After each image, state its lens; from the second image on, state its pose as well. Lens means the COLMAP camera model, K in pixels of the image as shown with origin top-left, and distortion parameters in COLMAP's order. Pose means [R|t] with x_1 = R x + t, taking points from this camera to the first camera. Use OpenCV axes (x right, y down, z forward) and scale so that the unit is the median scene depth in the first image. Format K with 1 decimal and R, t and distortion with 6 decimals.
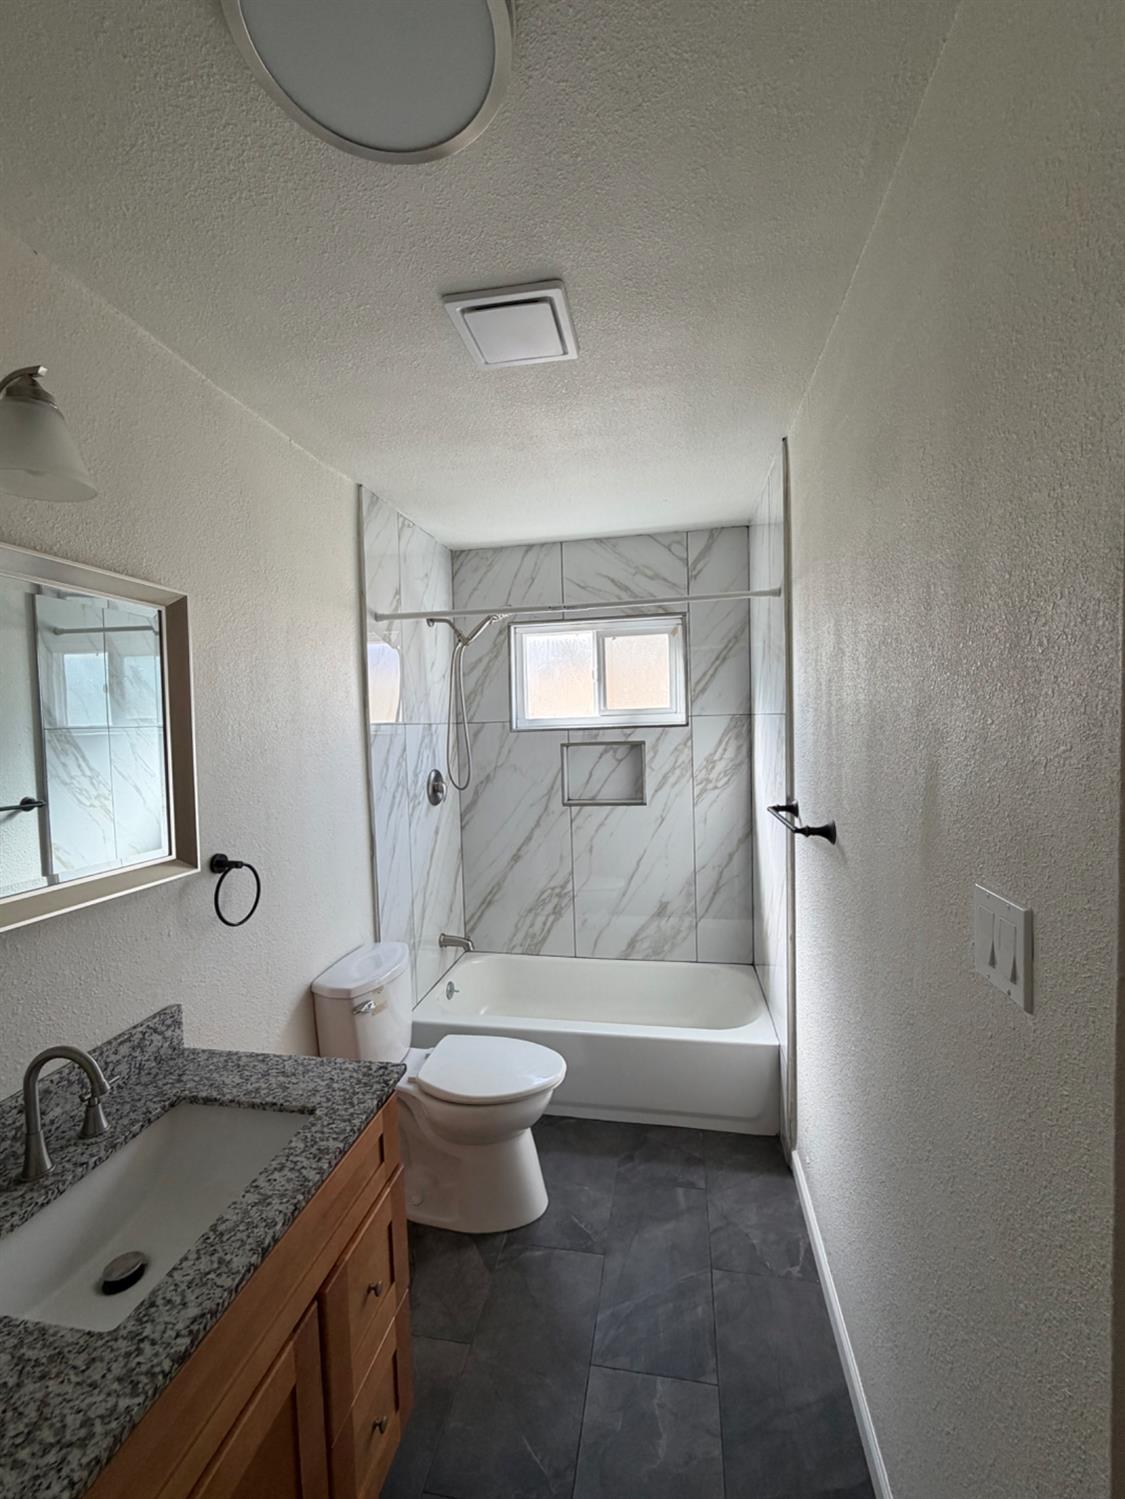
lens RADIAL K [[616.5, 0, 565.3], [0, 616.5, 751.2], [0, 0, 1]] dist [0.002400, 0.000366]
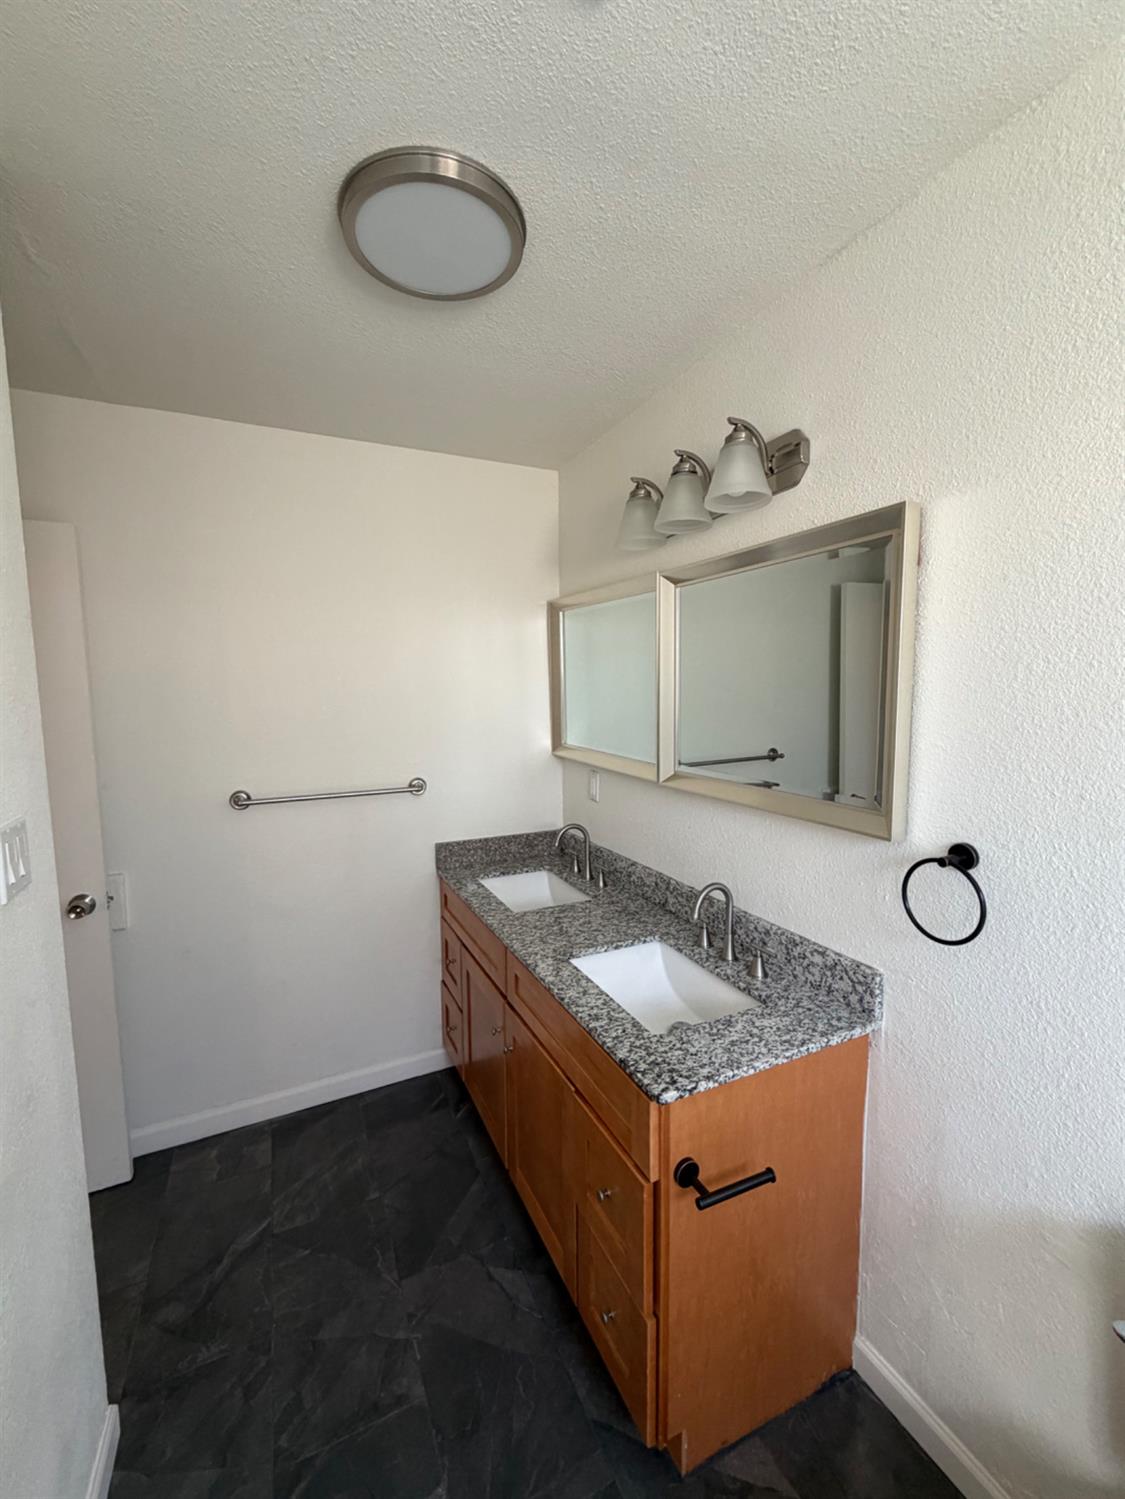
lens RADIAL K [[616.5, 0, 560.9], [0, 616.5, 749.2], [0, 0, 1]] dist [0.002400, 0.000366]
pose [[-0.815014, 0.091825, -0.572119, 0.274126], [0.012236, 0.989871, 0.141444, -0.060397], [0.579312, 0.108278, -0.807882, 1.571883]]
